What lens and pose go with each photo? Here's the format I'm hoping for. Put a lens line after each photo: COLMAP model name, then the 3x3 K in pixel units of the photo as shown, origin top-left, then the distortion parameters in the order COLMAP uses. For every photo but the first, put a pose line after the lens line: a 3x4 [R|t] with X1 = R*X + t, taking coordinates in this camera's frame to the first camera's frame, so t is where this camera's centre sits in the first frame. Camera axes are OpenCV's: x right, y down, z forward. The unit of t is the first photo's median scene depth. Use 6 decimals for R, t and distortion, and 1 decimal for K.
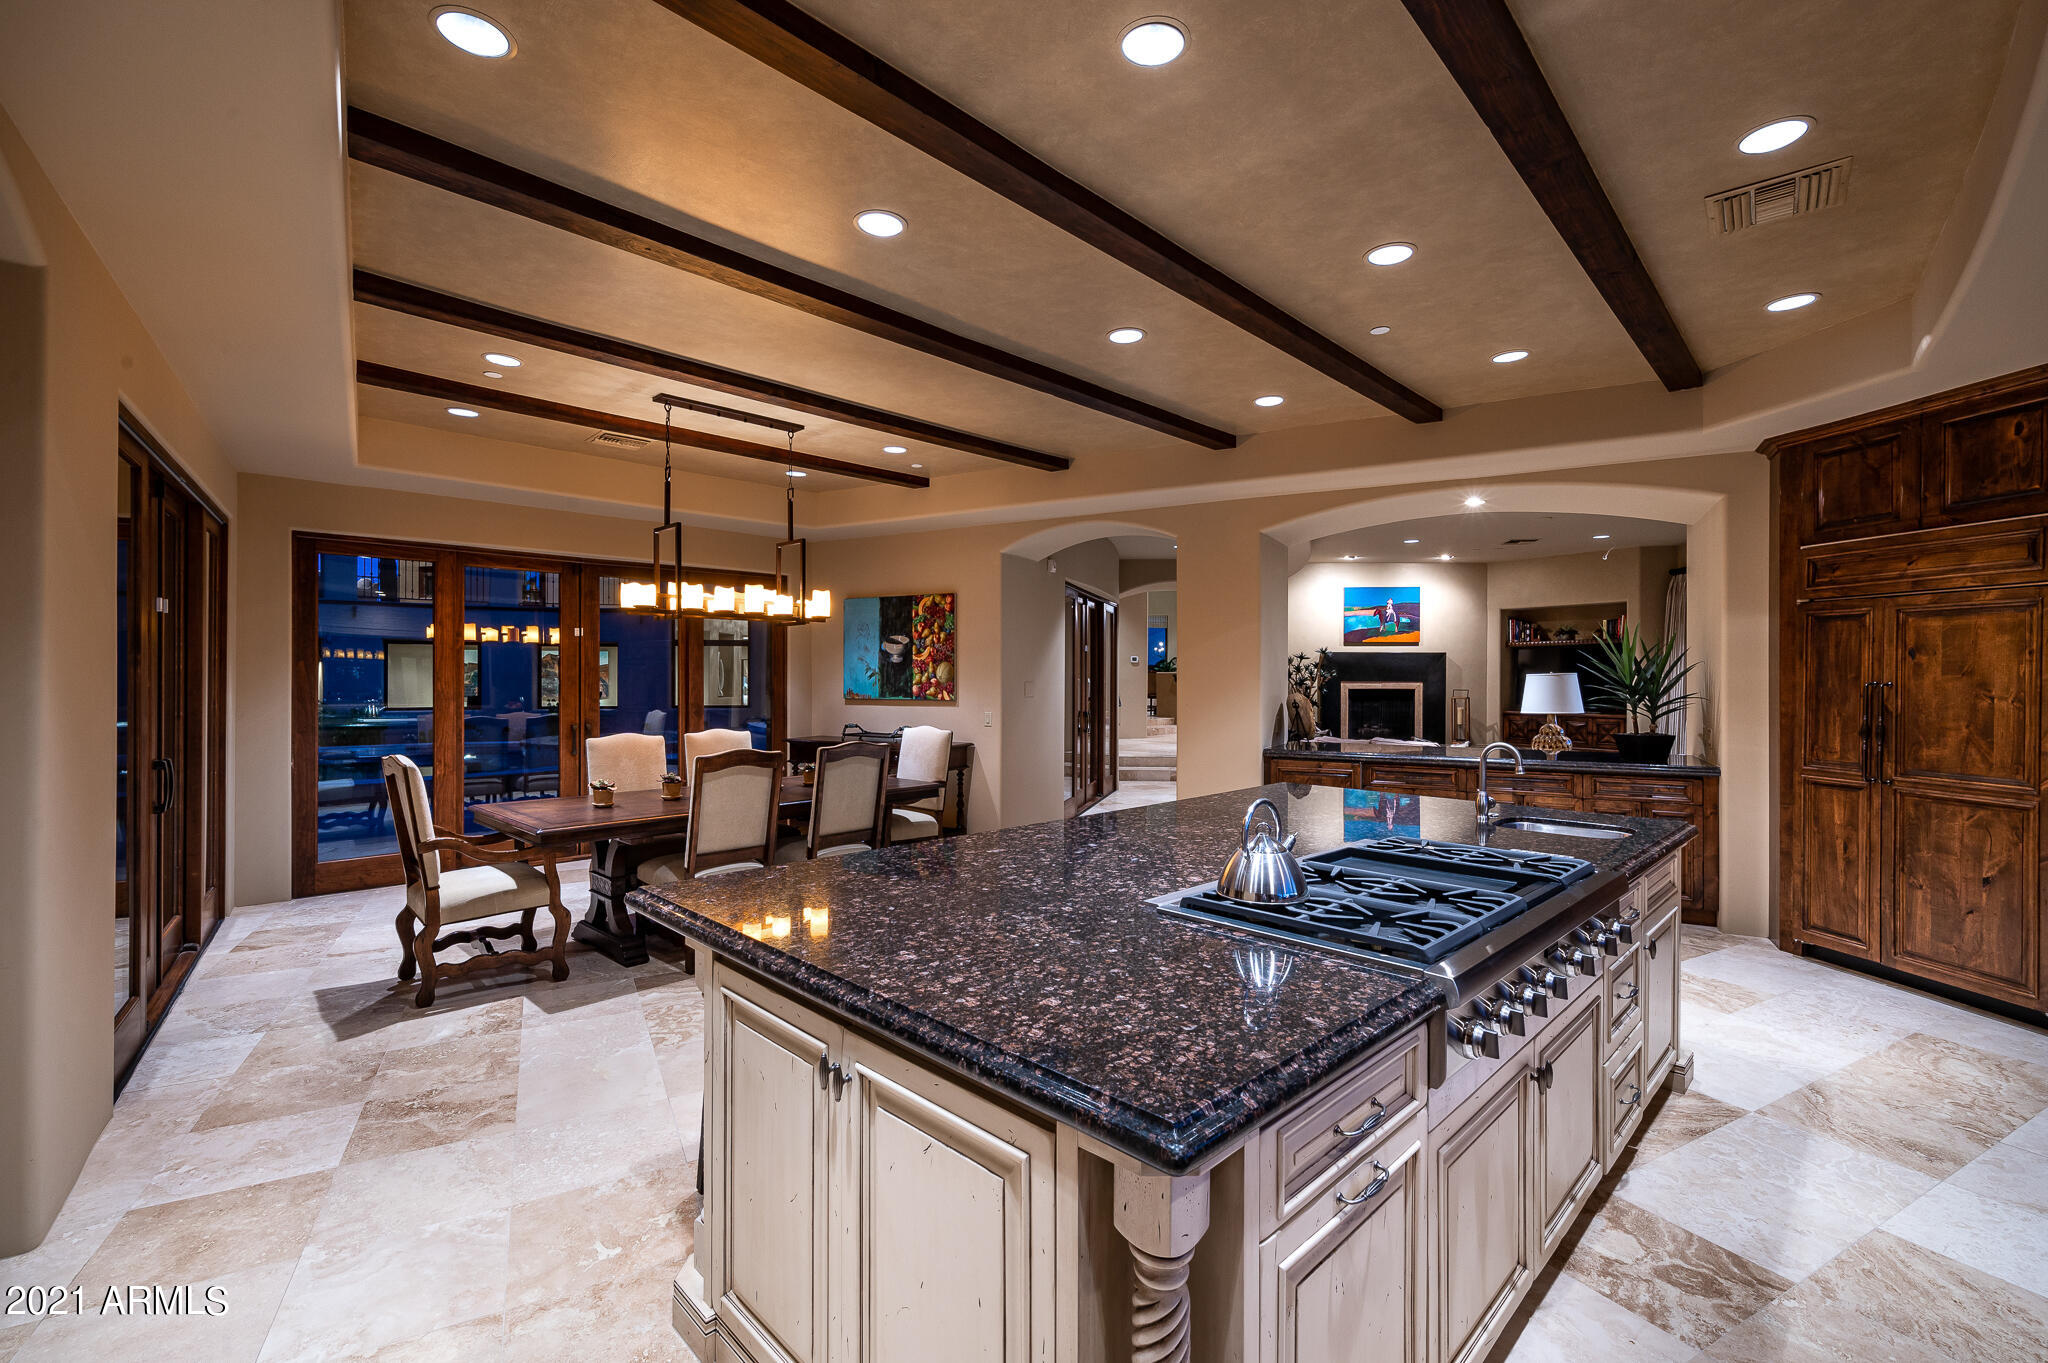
lens RADIAL K [[889.1, 0, 1024.0], [0, 889.1, 681.5], [0, 0, 1]] dist [-0.000243, 0.000211]
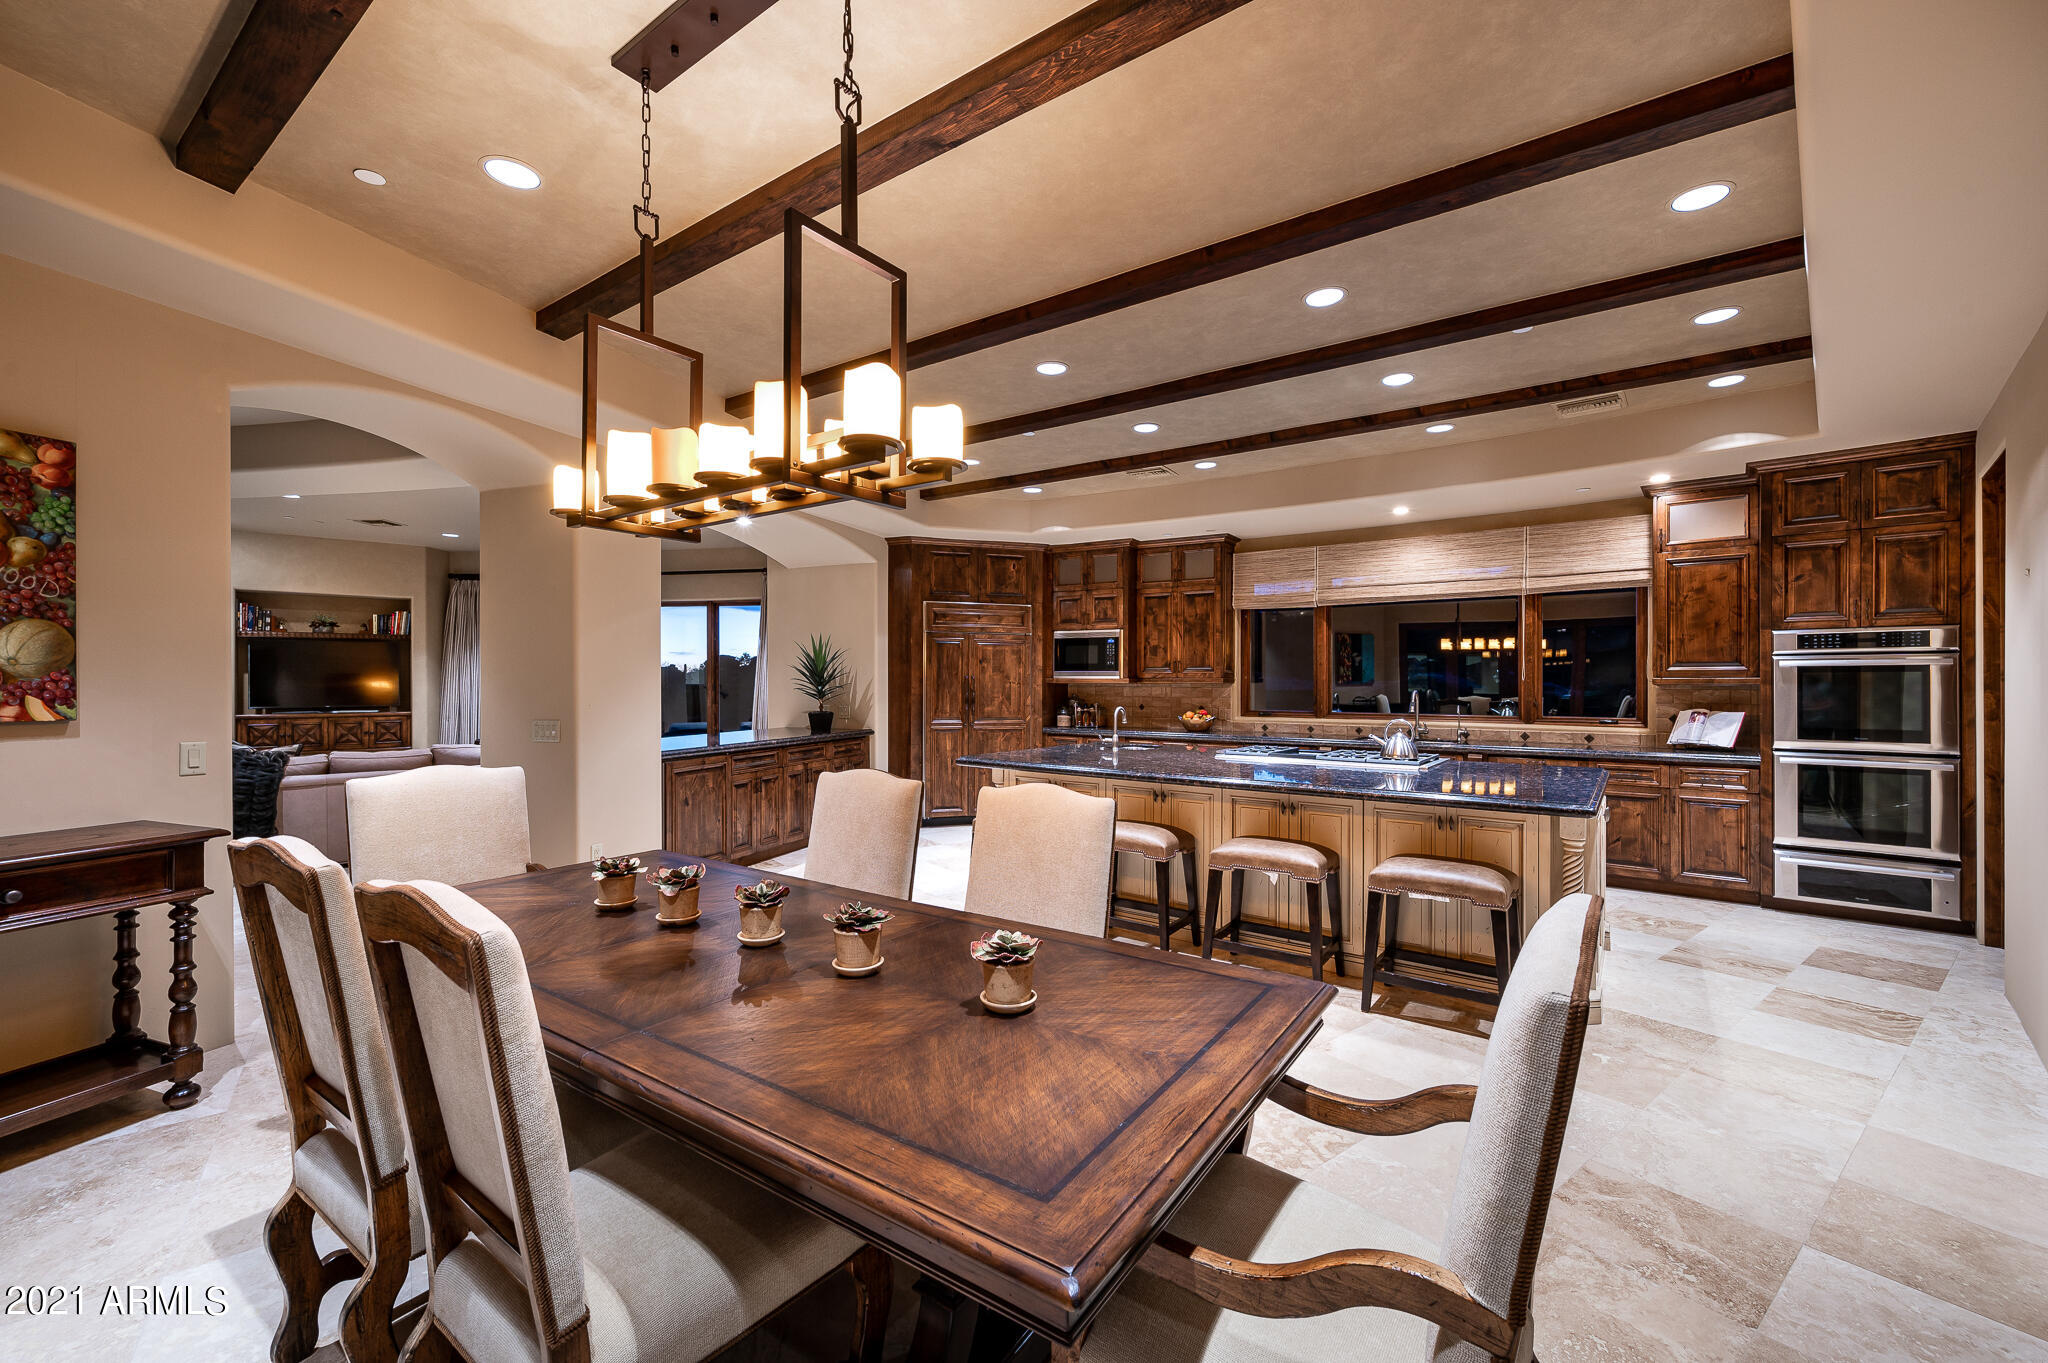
lens RADIAL K [[830.0, 0, 1024.0], [0, 830.0, 681.5], [0, 0, 1]] dist [0.000741, 0.000107]
pose [[-0.160908, -0.002421, 0.986966, -0.927102], [0.003847, 0.999988, 0.003080, 0.008618], [-0.986962, 0.004292, -0.160897, 1.202409]]
